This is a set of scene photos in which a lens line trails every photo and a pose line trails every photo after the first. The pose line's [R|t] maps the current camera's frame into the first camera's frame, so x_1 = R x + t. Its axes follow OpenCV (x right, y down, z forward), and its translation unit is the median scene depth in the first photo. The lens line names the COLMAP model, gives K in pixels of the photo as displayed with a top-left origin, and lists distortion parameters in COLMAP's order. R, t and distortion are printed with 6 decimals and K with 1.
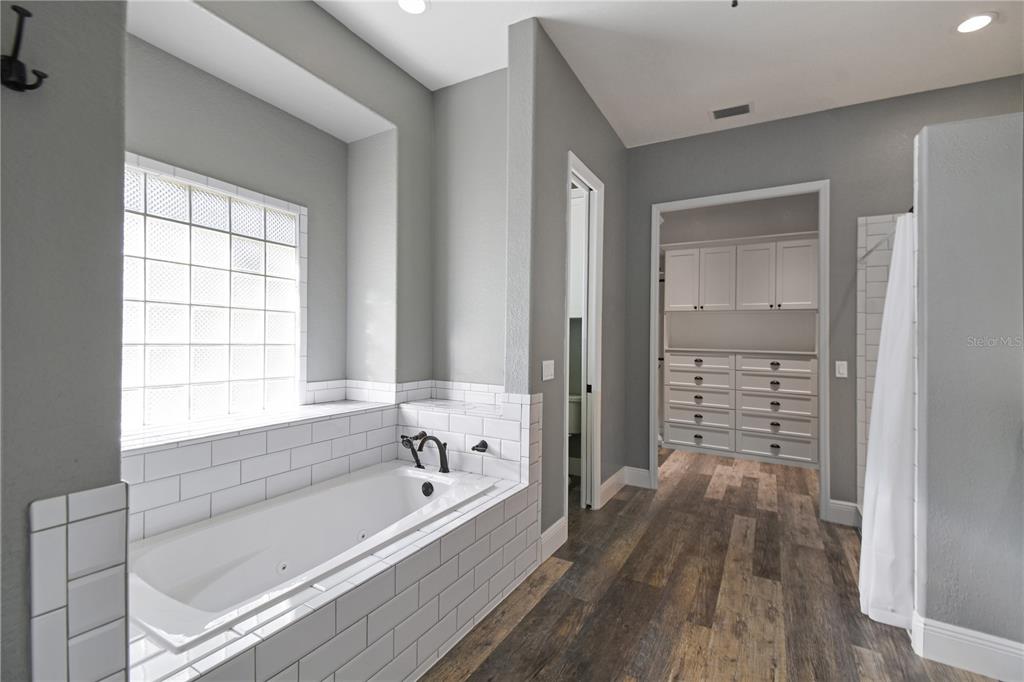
lens RADIAL K [[455.5, 0, 509.7], [0, 455.5, 342.3], [0, 0, 1]] dist [0.003946, -0.000121]
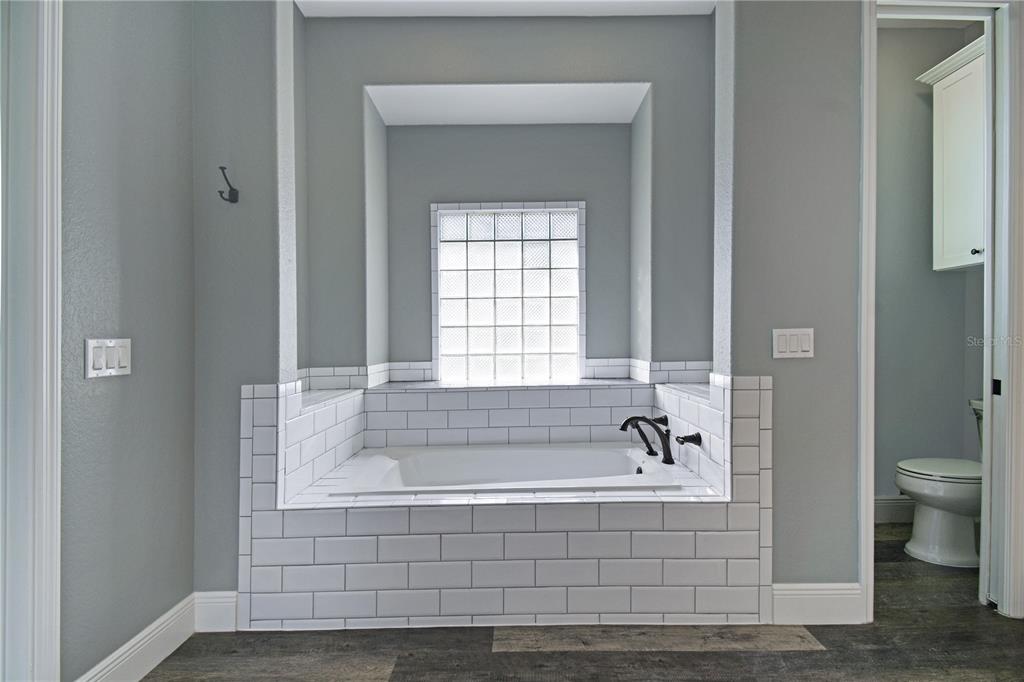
lens RADIAL K [[455.5, 0, 509.7], [0, 455.5, 342.3], [0, 0, 1]] dist [0.003946, -0.000121]
pose [[0.500842, -0.010395, -0.865476, 0.434083], [0.018657, 0.999825, -0.001211, 0.047470], [0.865337, -0.015541, 0.500949, 0.287422]]
